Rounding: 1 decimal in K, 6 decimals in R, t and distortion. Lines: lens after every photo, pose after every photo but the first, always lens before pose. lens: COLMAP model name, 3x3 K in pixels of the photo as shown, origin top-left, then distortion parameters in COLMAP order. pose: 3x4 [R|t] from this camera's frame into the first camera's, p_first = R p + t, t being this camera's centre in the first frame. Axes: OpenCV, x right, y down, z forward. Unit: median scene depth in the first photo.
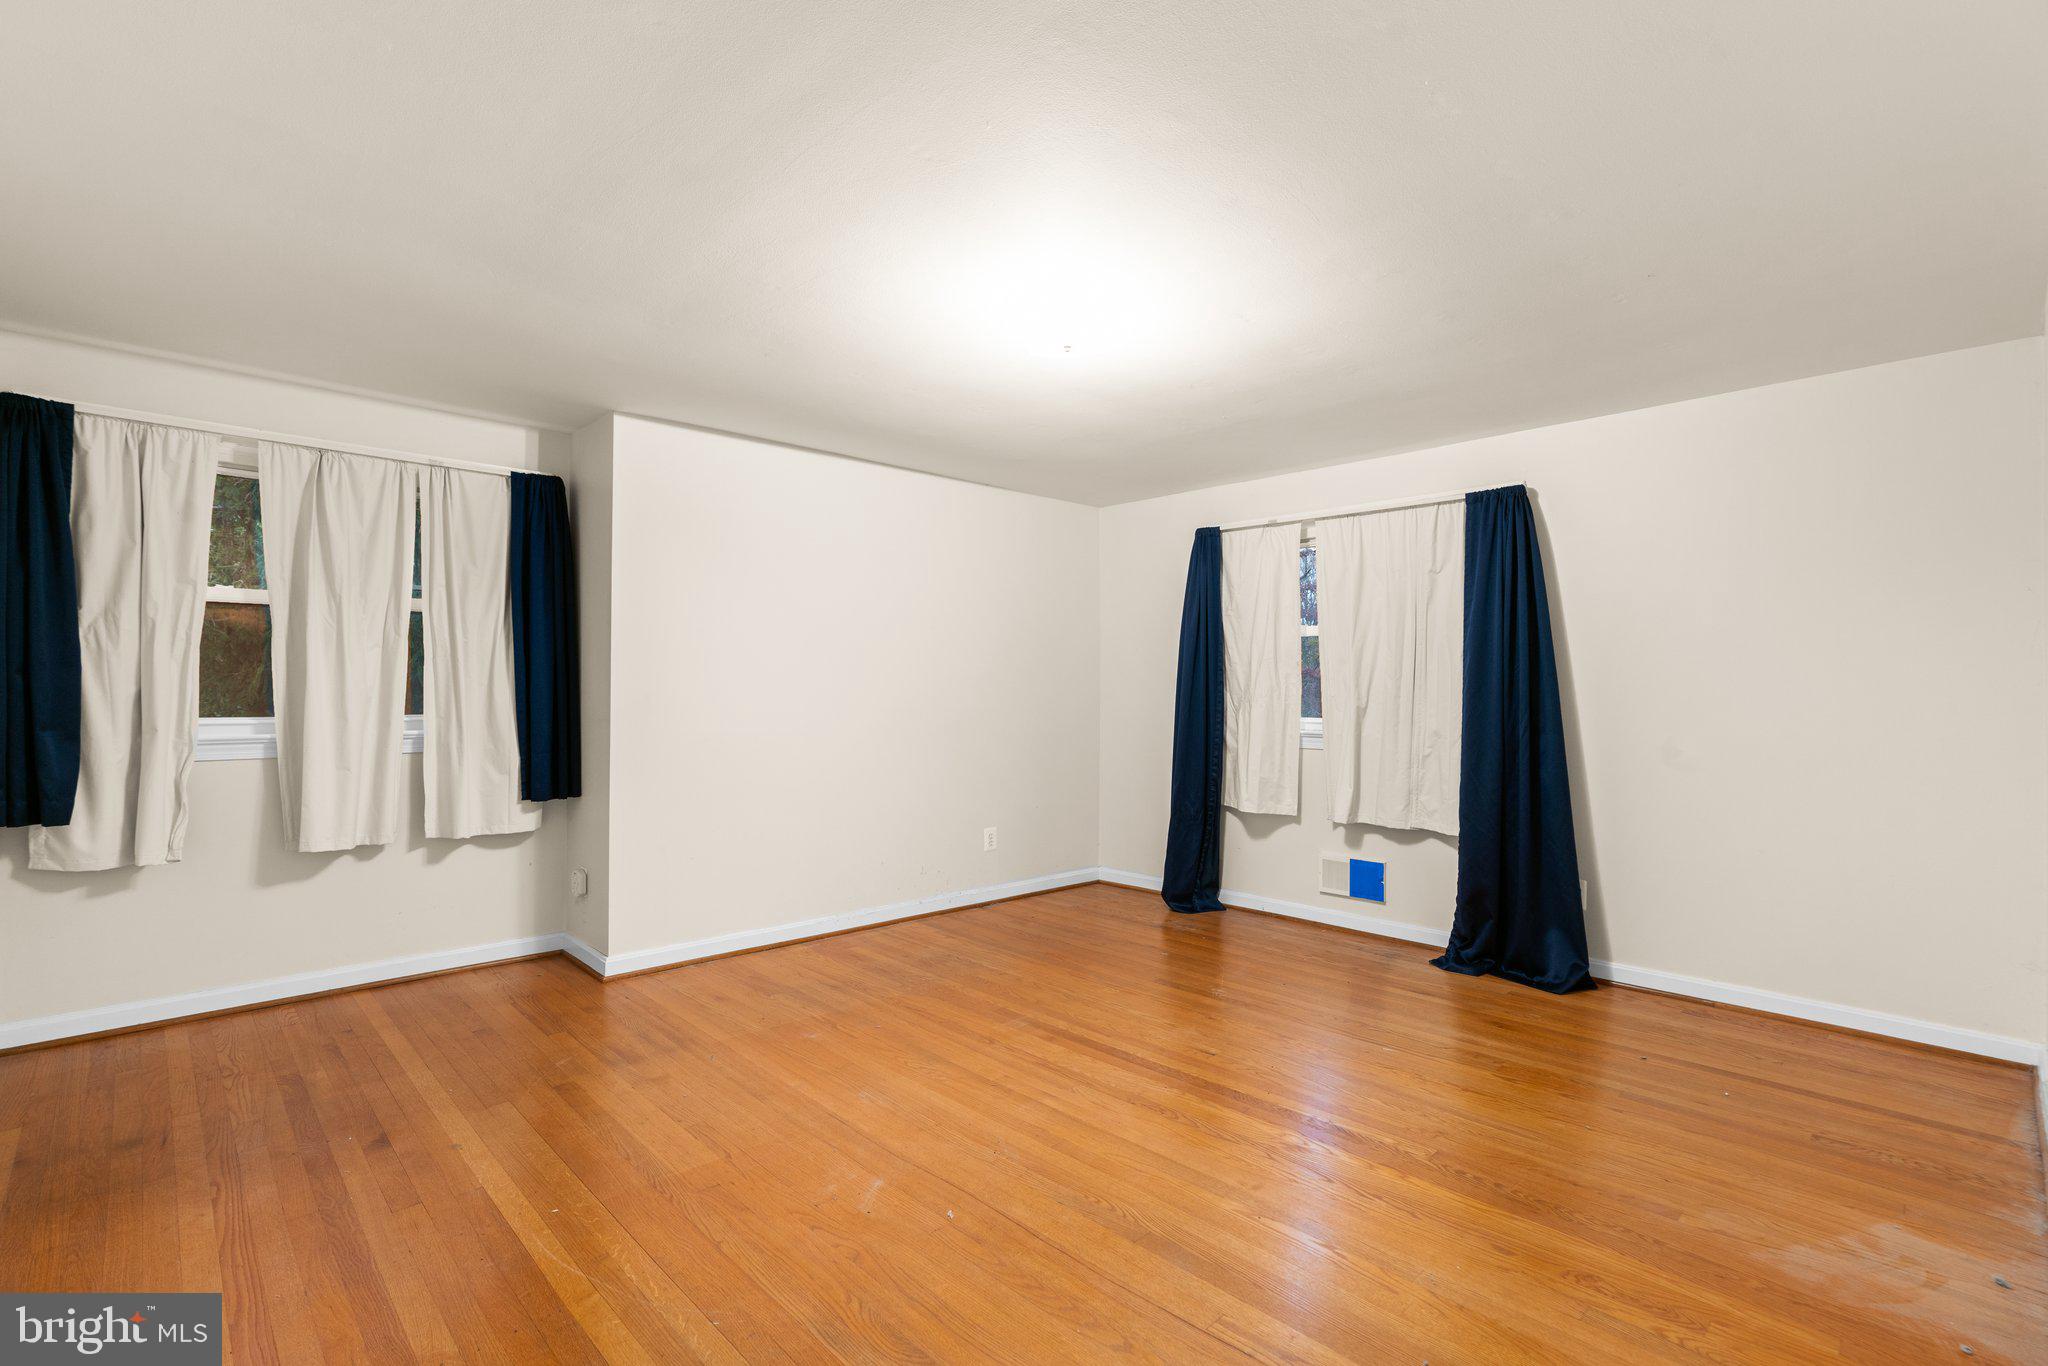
lens RADIAL K [[928.9, 0, 1019.3], [0, 928.9, 686.7], [0, 0, 1]] dist [-0.012991, 0.003927]
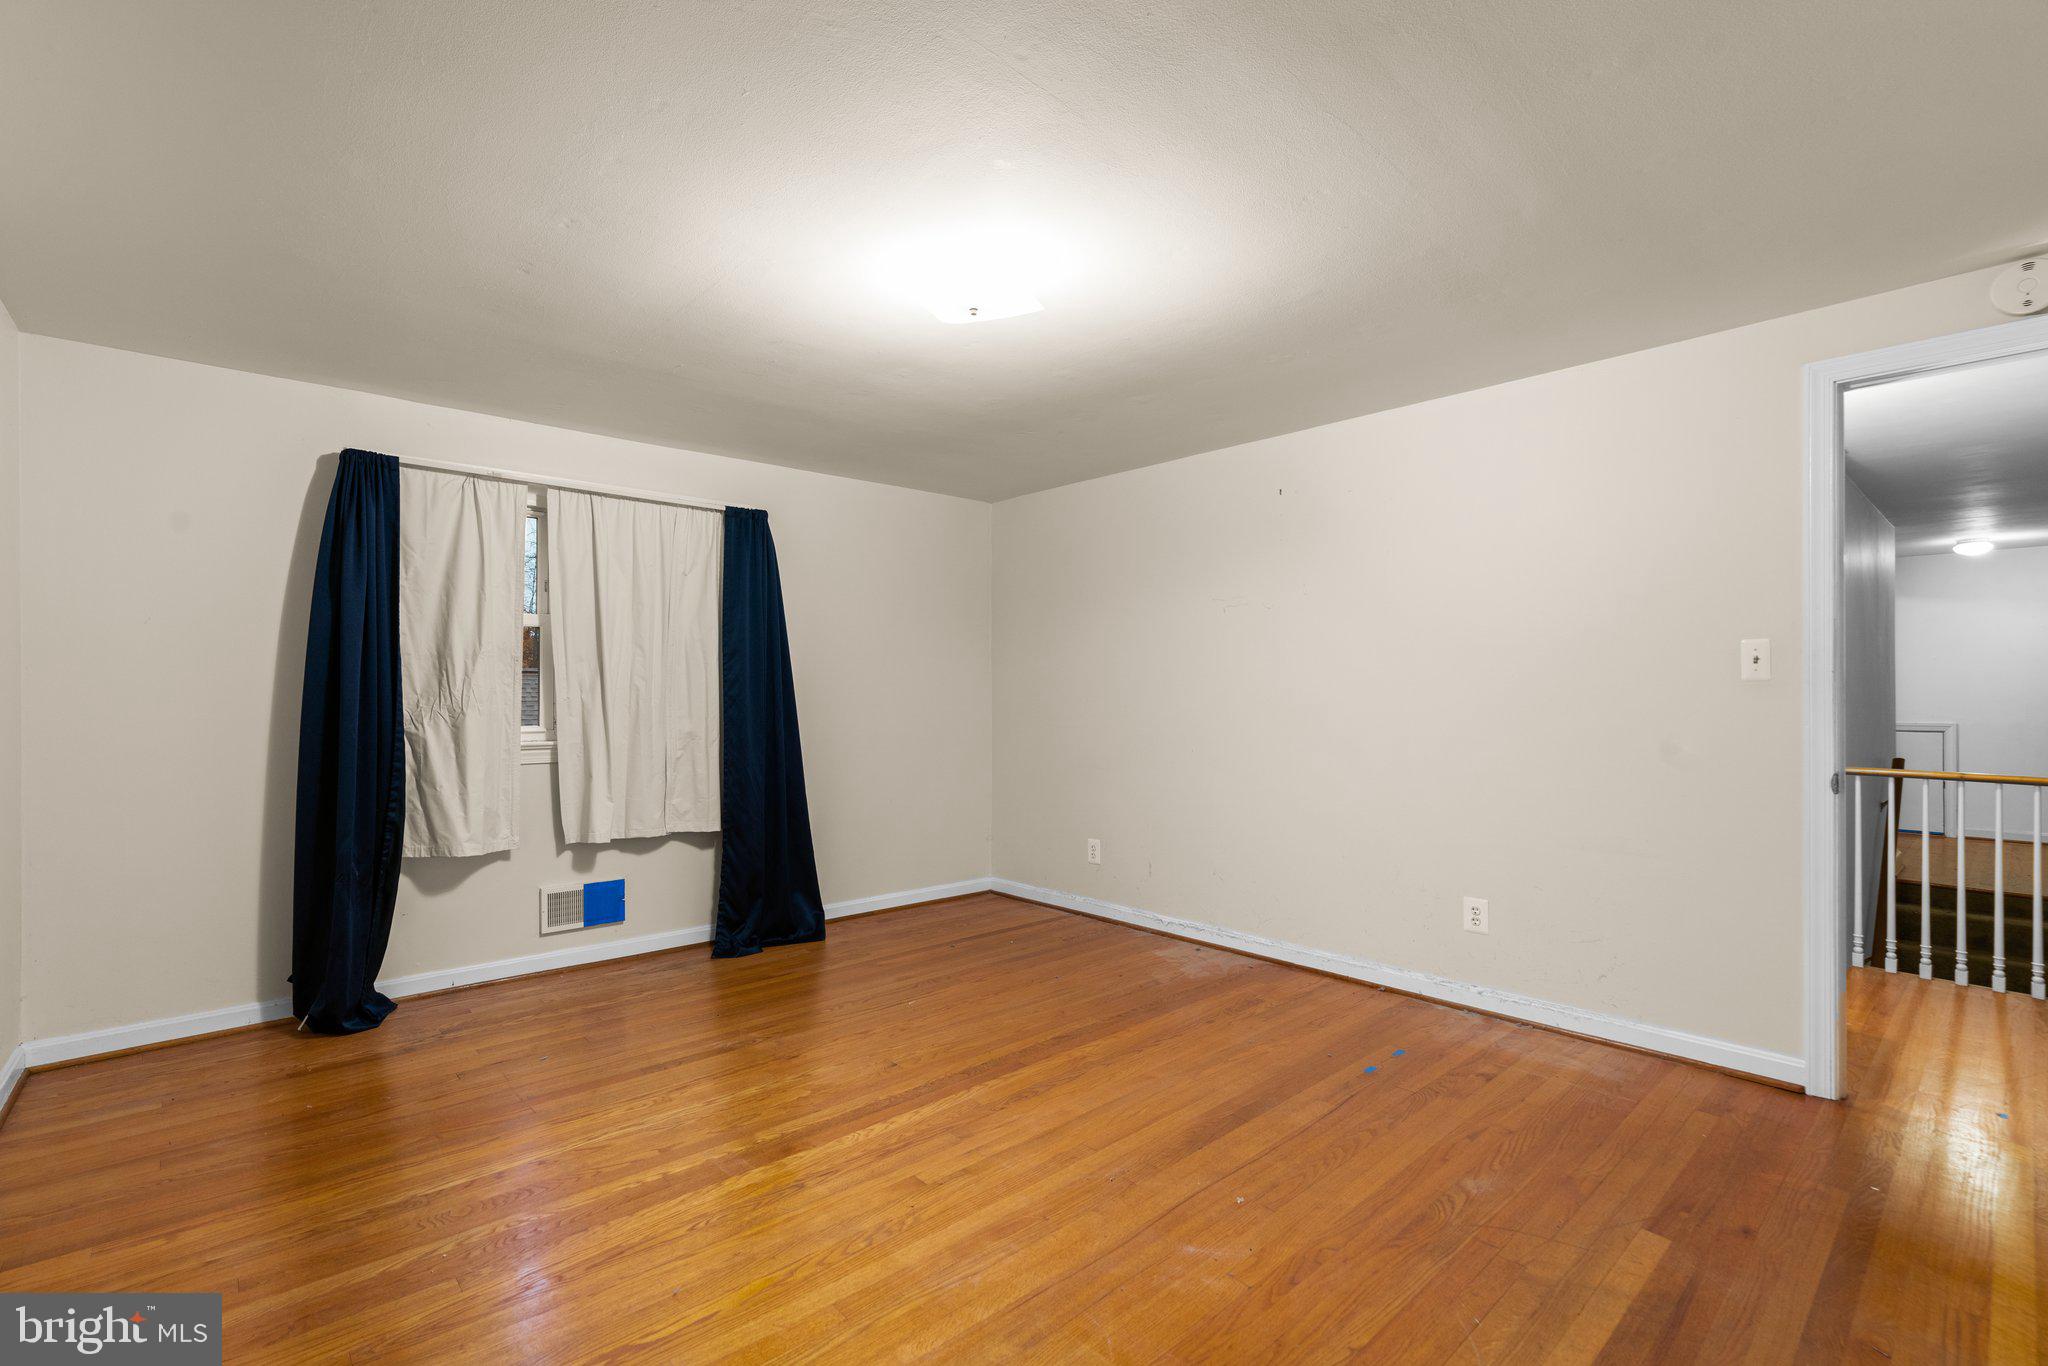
lens RADIAL K [[928.9, 0, 1019.1], [0, 928.9, 691.7], [0, 0, 1]] dist [-0.012991, 0.003927]
pose [[0.027361, 0.001604, 0.999624, -0.525175], [0.001994, 0.999997, -0.001659, 0.005636], [-0.999624, 0.002038, 0.027358, 0.583447]]
